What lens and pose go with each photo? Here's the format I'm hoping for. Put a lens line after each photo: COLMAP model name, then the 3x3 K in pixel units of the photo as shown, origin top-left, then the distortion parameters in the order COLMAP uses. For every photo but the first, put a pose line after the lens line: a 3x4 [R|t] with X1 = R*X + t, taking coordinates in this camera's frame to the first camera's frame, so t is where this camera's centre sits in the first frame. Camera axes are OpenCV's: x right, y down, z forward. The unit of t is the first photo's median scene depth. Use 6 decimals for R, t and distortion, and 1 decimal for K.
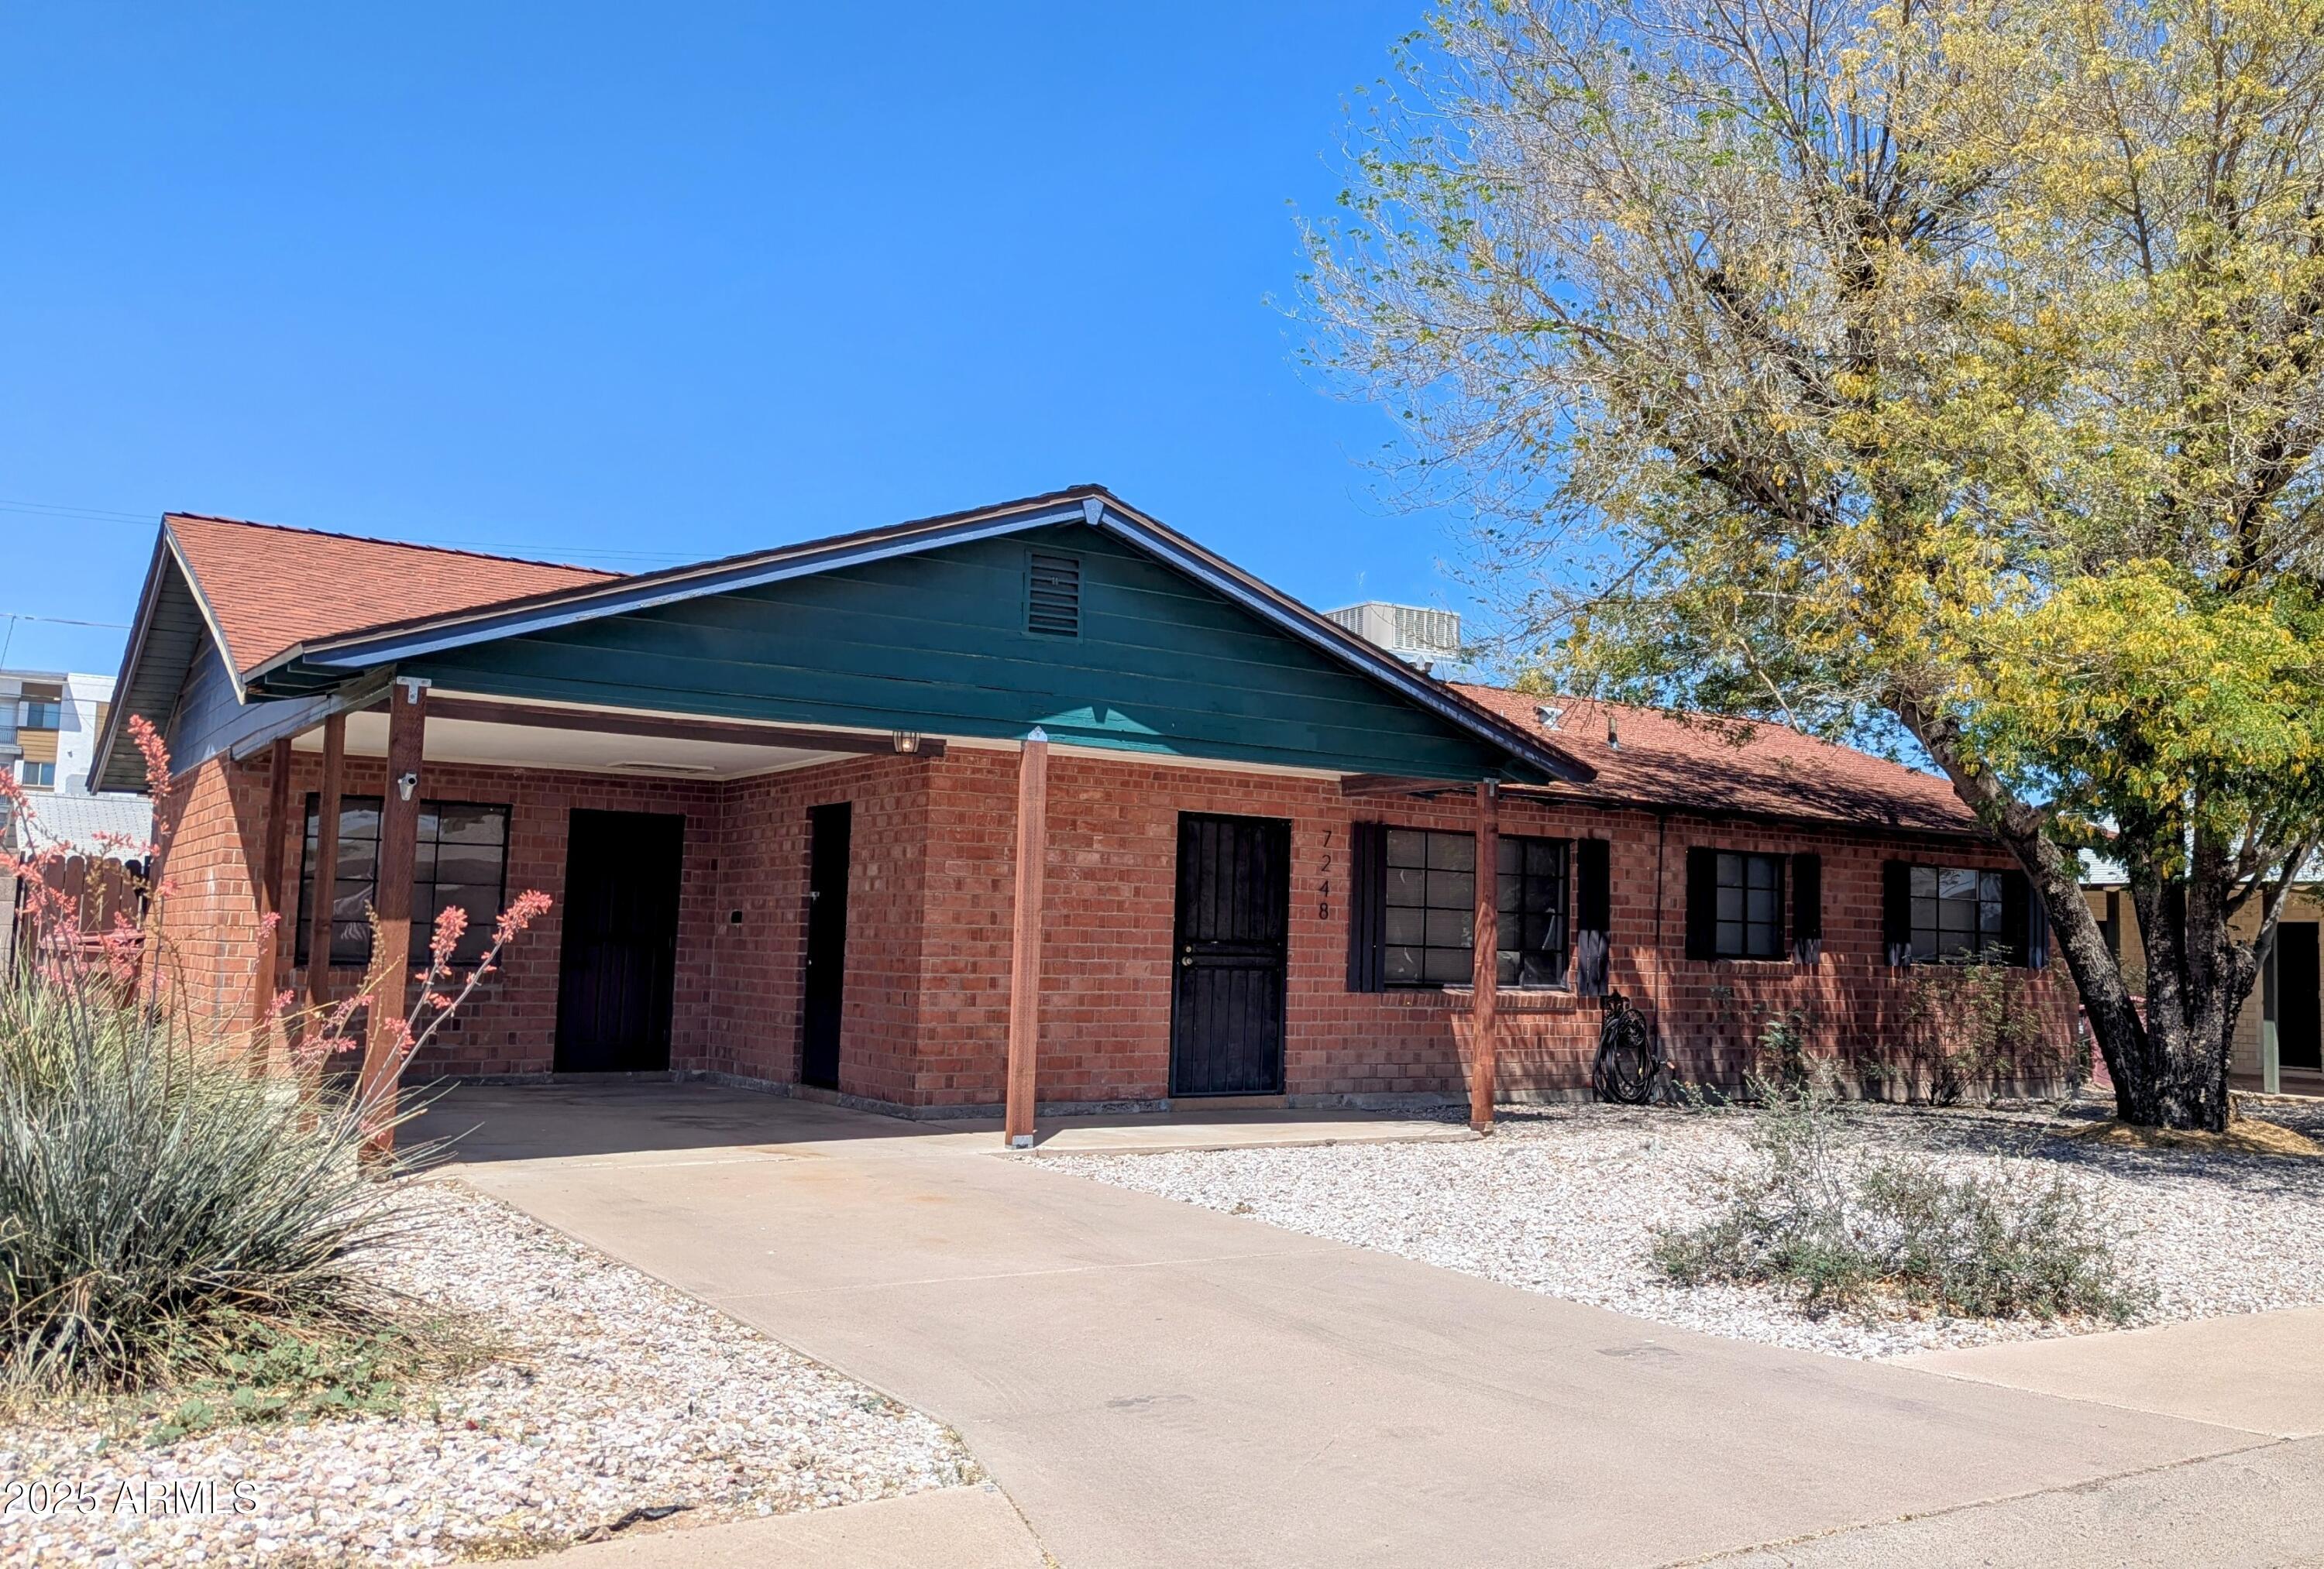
lens RADIAL K [[1975.4, 0, 1396.1], [0, 1975.4, 781.7], [0, 0, 1]] dist [0.097301, -0.193329]
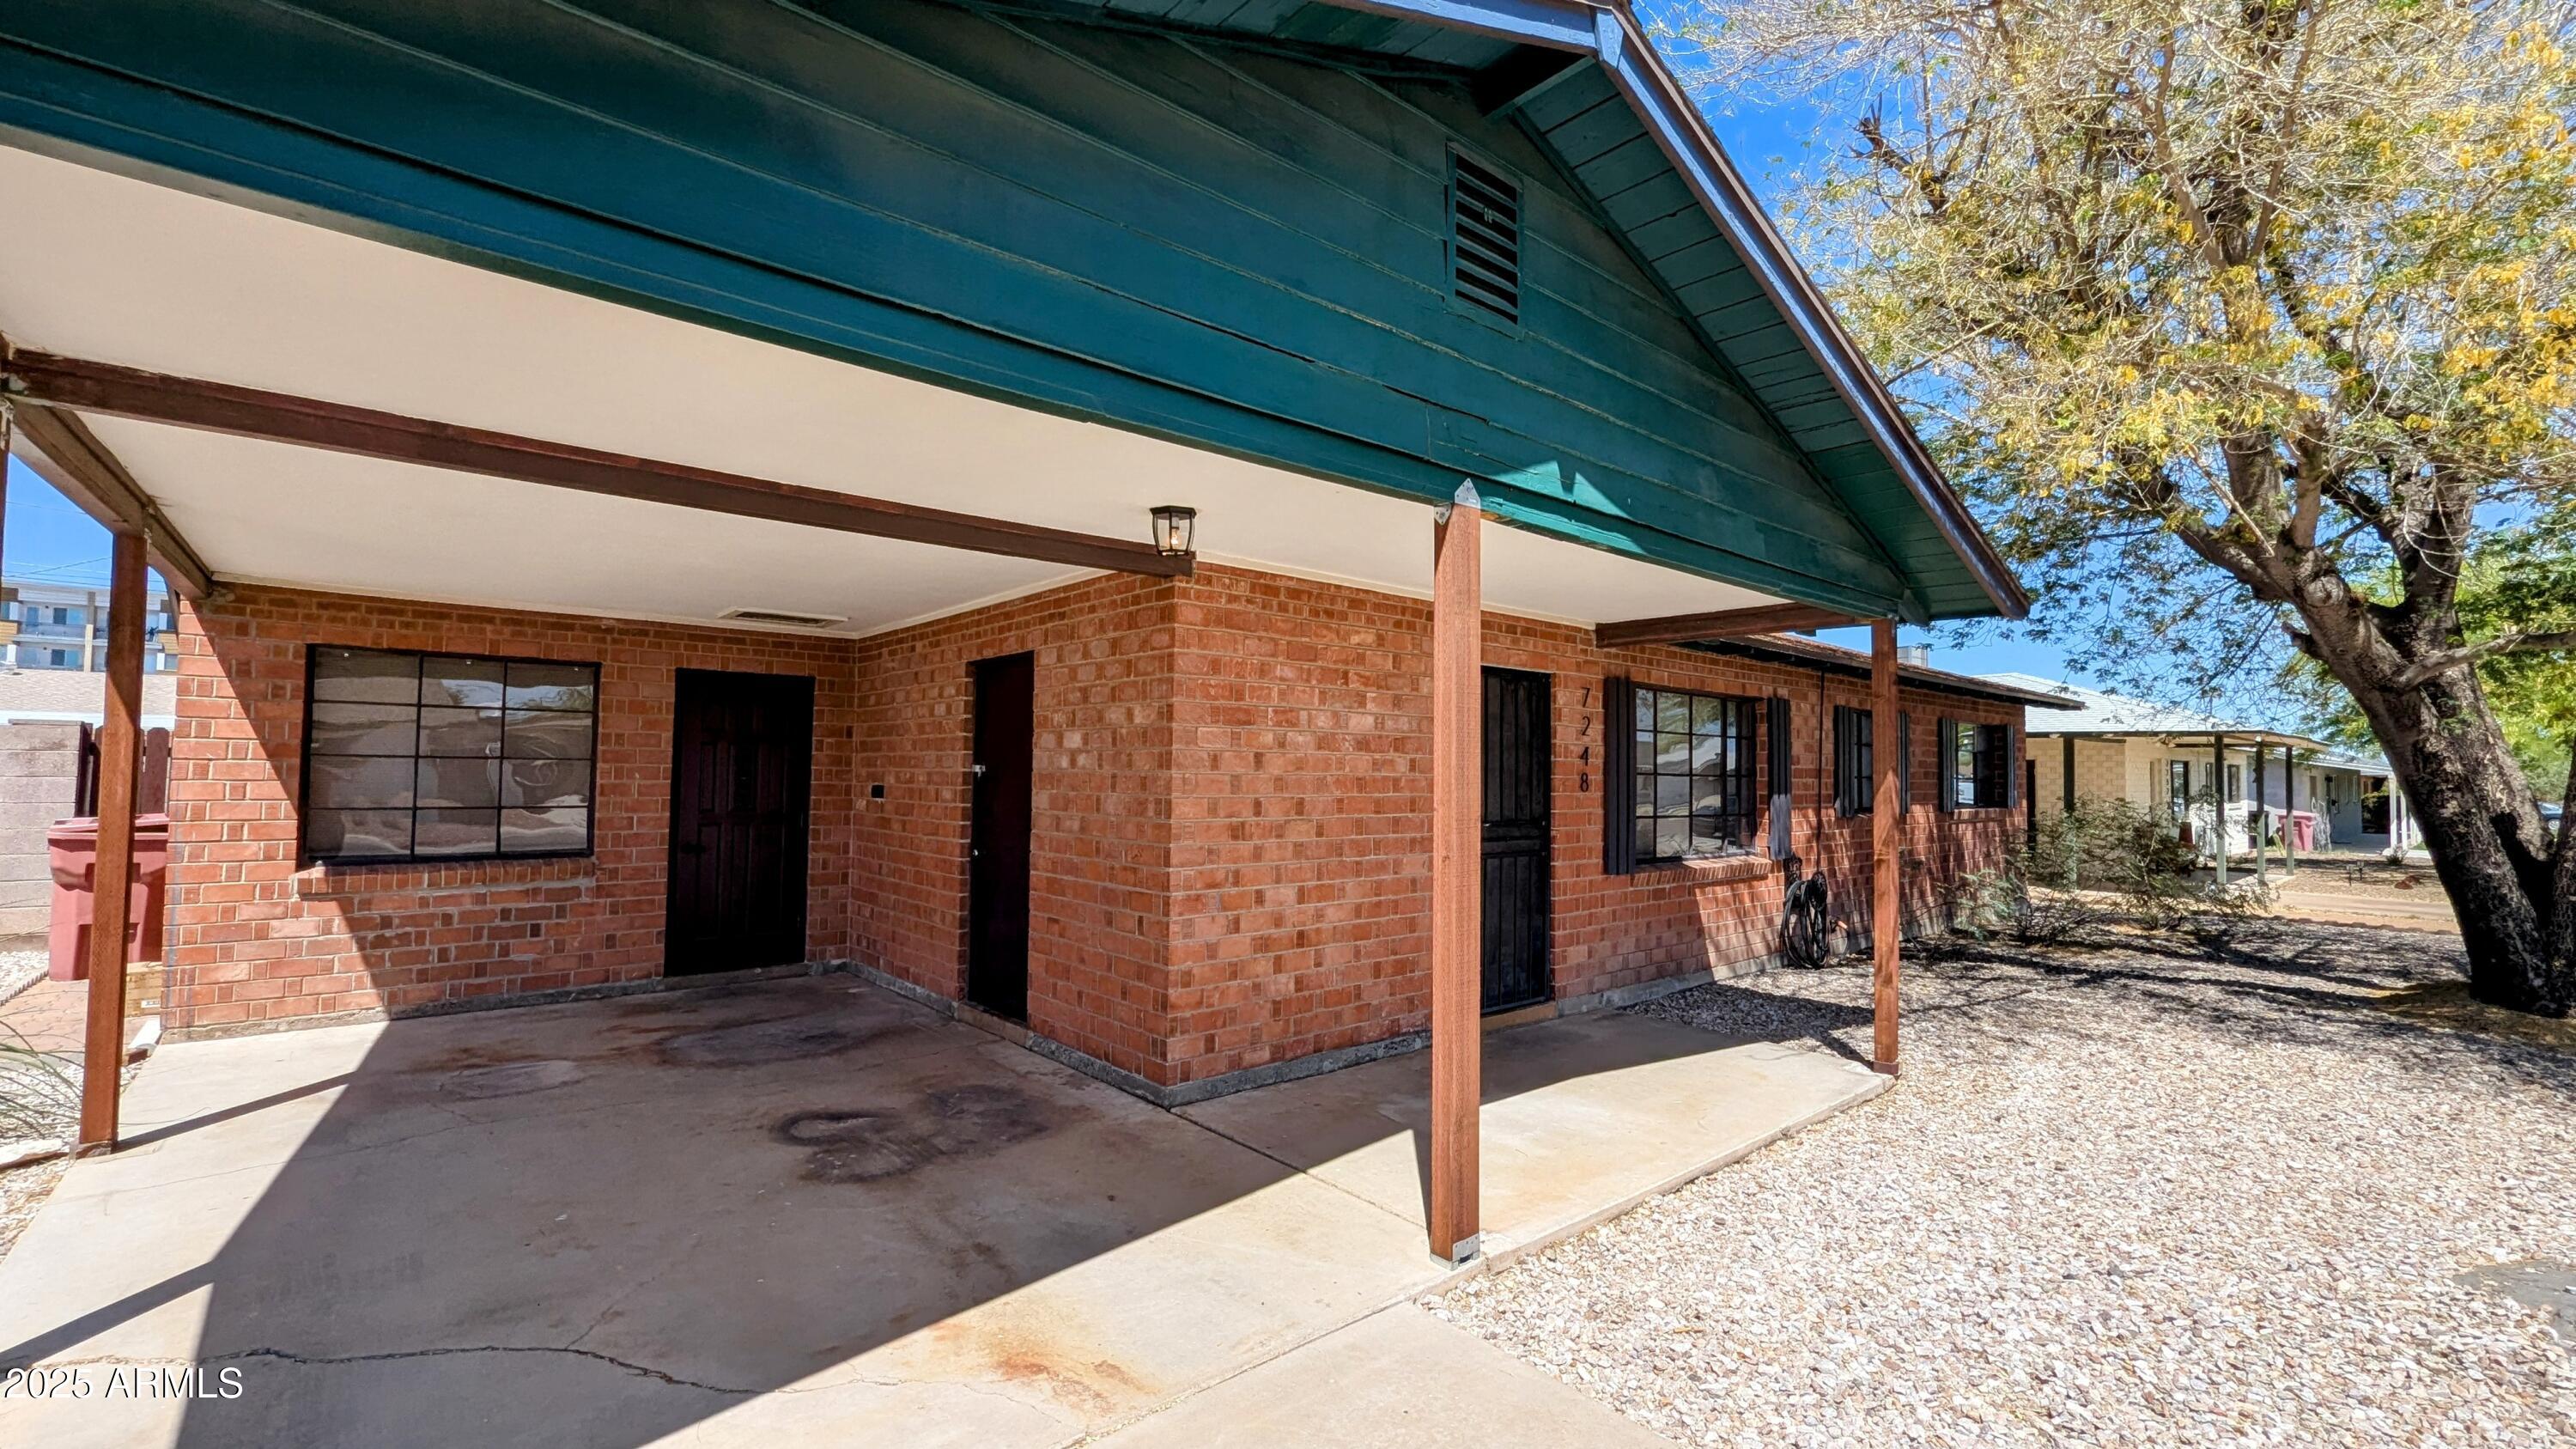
lens RADIAL K [[1066.8, 0, 1301.9], [0, 1066.8, 730.2], [0, 0, 1]] dist [0.001767, 0.000455]
pose [[0.996700, -0.008908, 0.080685, -0.198089], [0.005023, 0.998823, 0.048234, 0.020766], [-0.081020, -0.047669, 0.995572, 0.562555]]
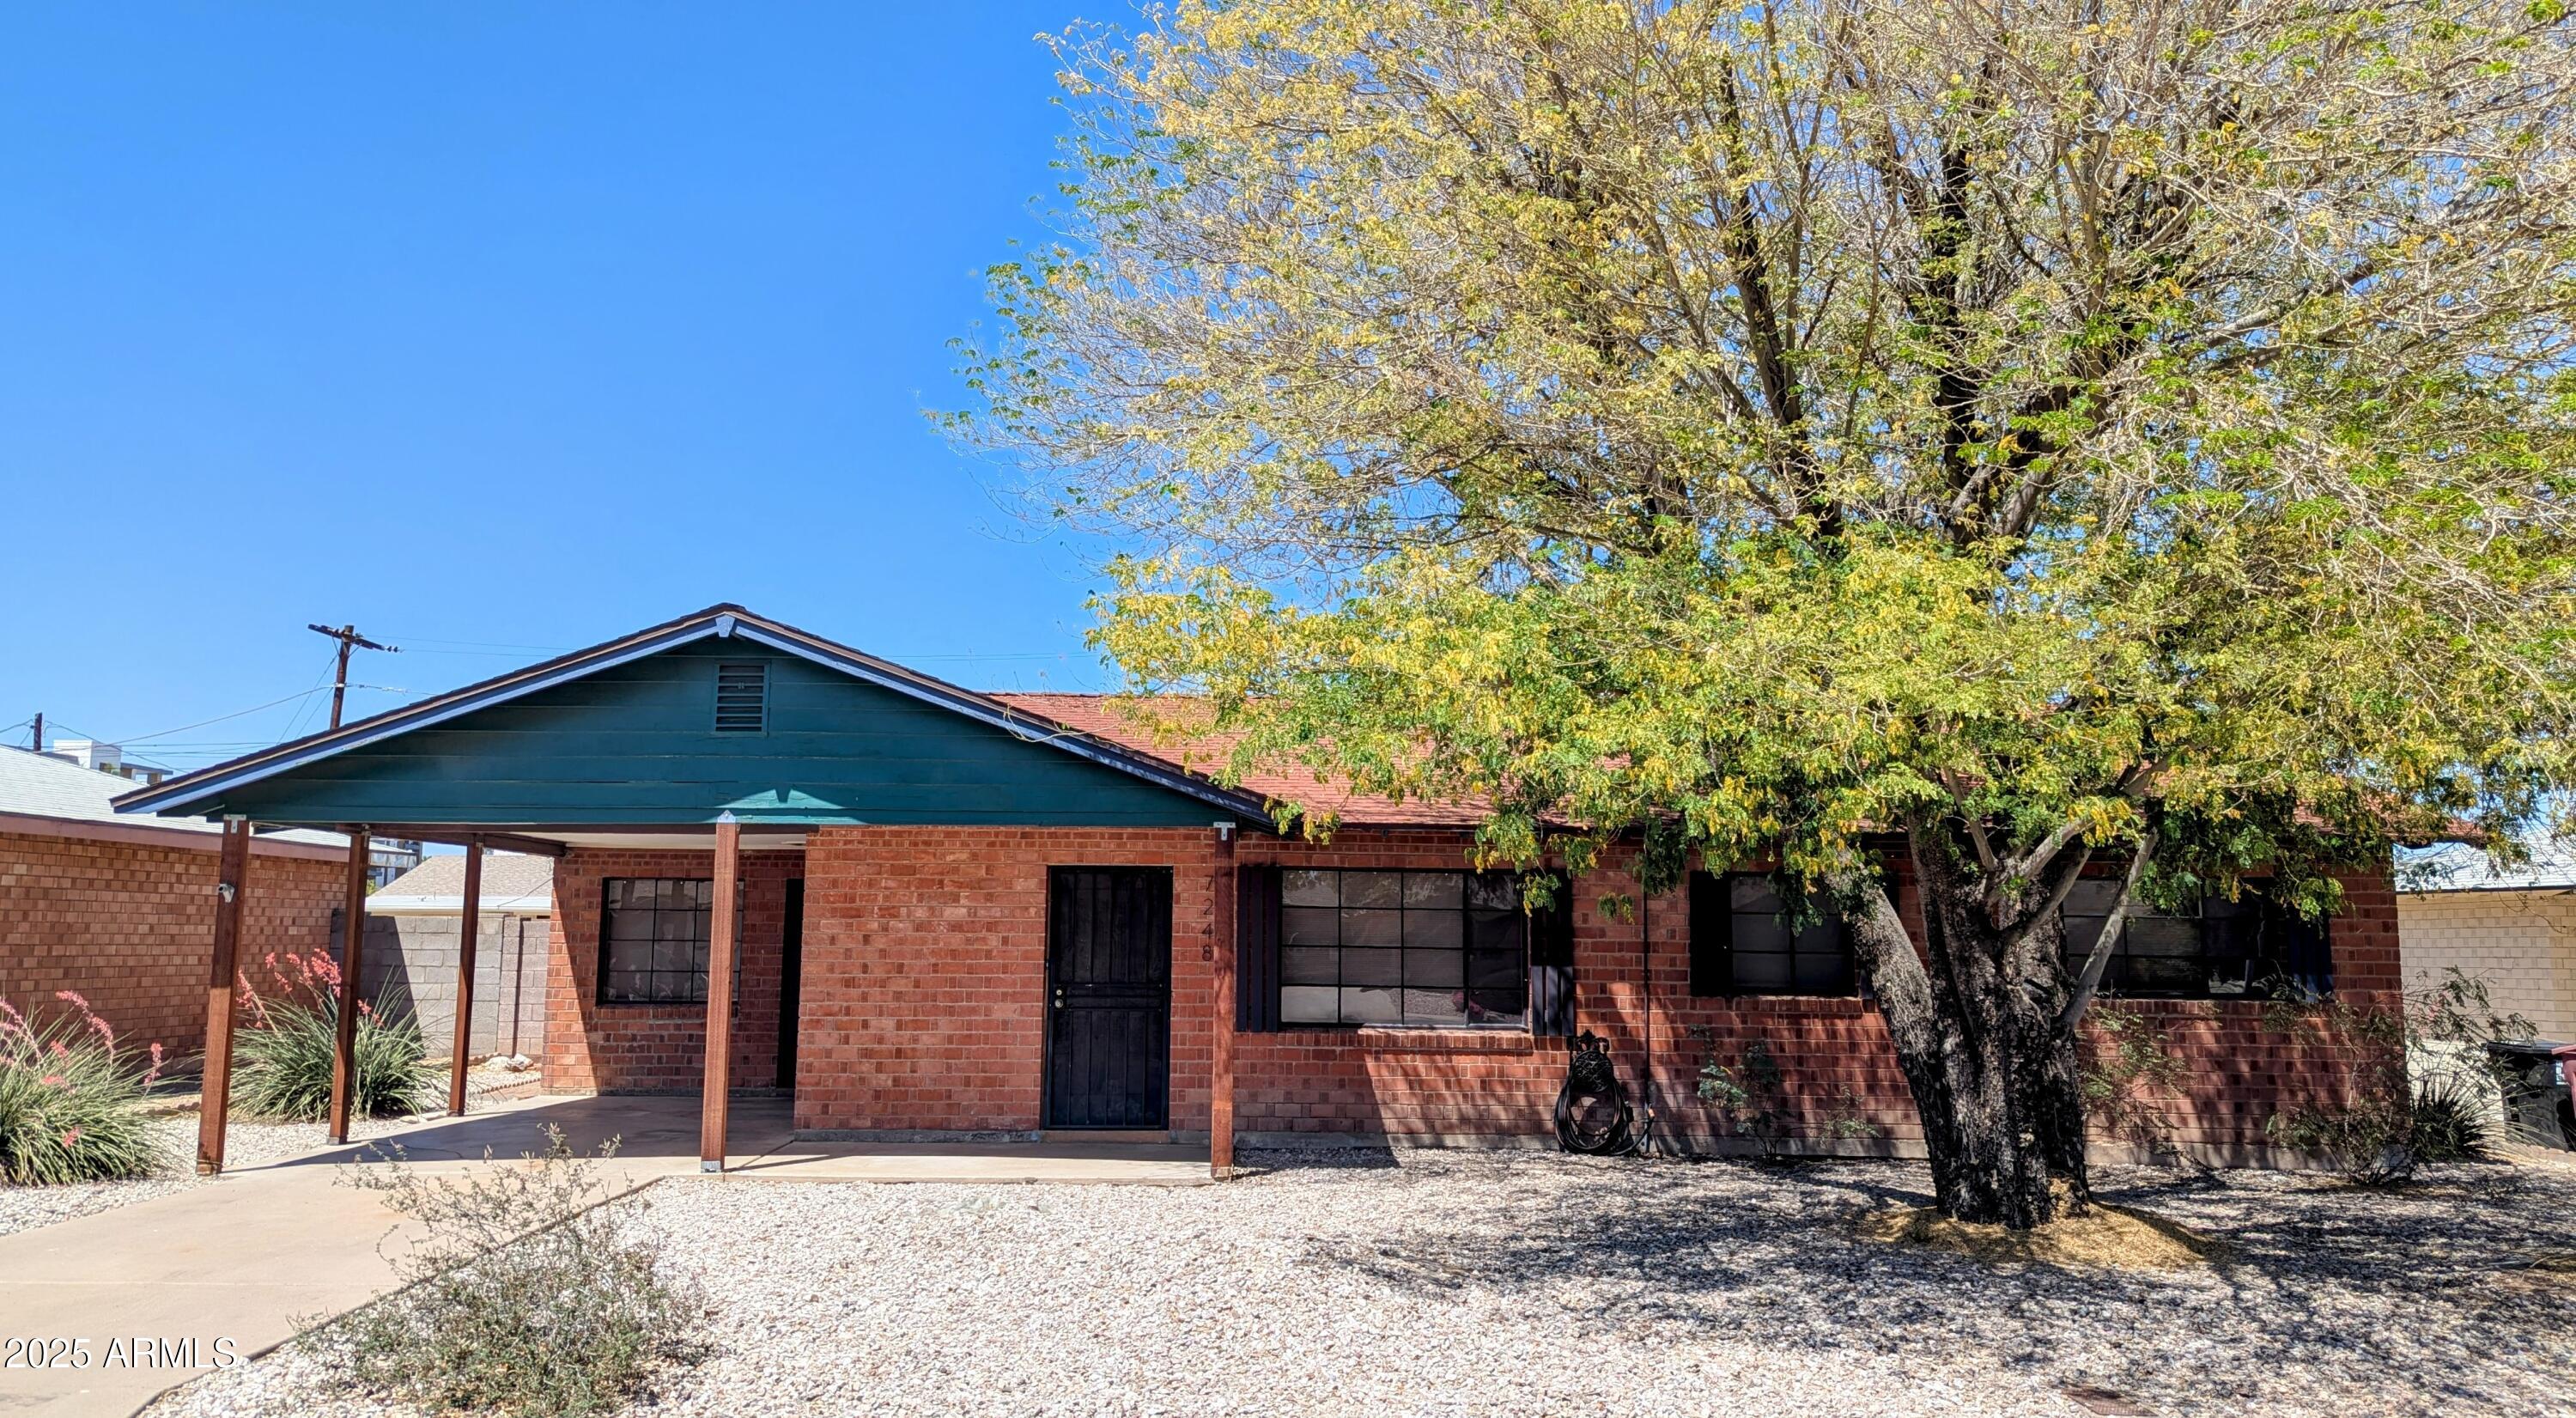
lens RADIAL K [[1839.7, 0, 1283.8], [0, 1839.7, 717.1], [0, 0, 1]] dist [0.057918, -0.000746]
pose [[0.814482, -0.087004, -0.573628, 0.575116], [0.060966, 0.996053, -0.064511, 0.006383], [0.576976, 0.017572, 0.816572, 0.230837]]
